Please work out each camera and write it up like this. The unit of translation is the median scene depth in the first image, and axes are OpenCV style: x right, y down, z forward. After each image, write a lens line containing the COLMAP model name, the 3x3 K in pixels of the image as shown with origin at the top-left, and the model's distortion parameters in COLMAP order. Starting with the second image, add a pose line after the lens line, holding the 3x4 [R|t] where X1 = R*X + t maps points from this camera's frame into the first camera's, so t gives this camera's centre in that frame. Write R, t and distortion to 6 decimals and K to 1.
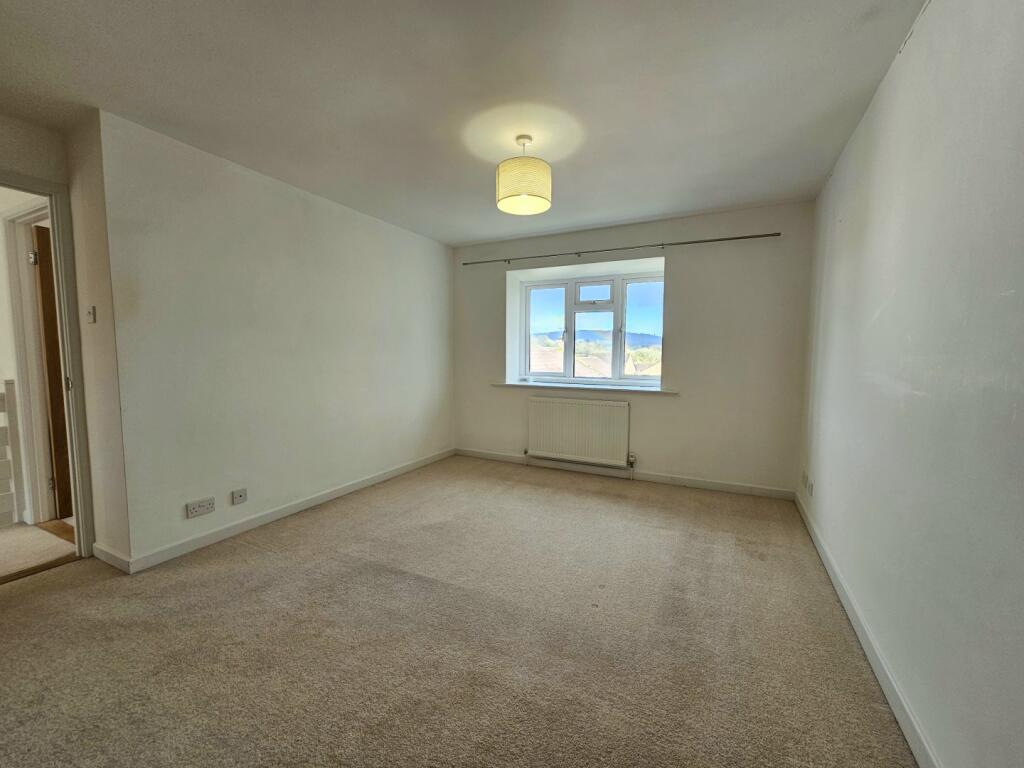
lens RADIAL K [[419.8, 0, 512.0], [0, 419.8, 384.0], [0, 0, 1]] dist [-0.001127, -0.000180]
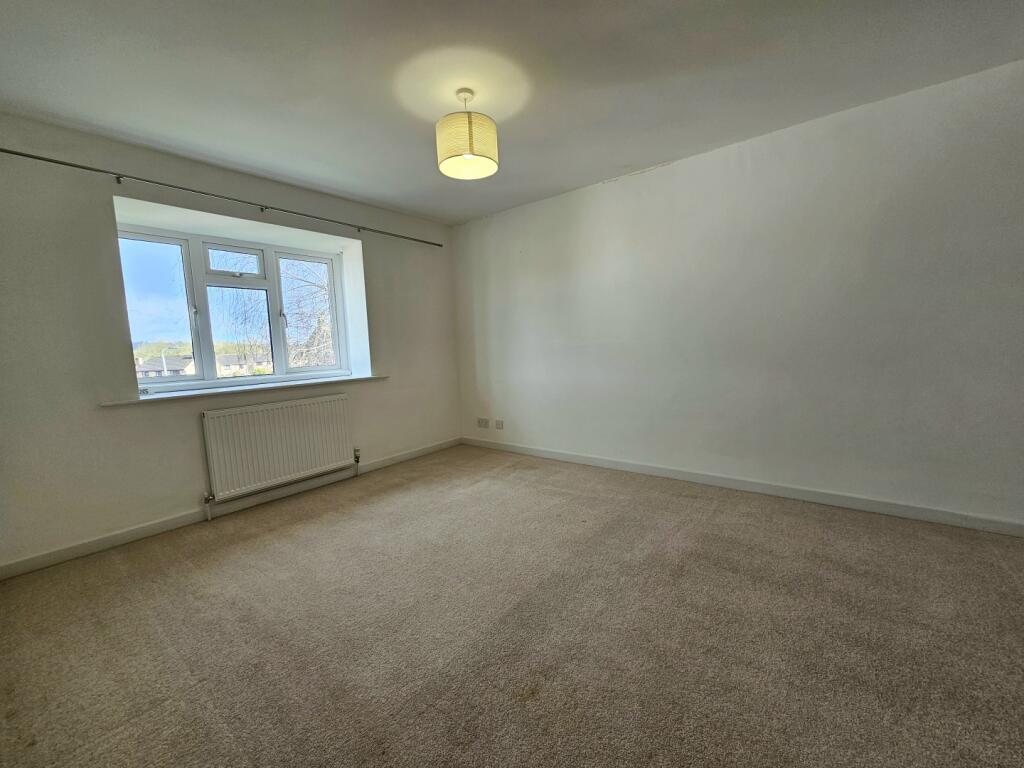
lens RADIAL K [[419.8, 0, 512.0], [0, 419.8, 384.0], [0, 0, 1]] dist [-0.001127, -0.000180]
pose [[0.200521, -0.109477, 0.973553, -0.515179], [0.113236, 0.989666, 0.087966, -0.015838], [-0.973123, 0.092602, 0.210846, 0.440444]]
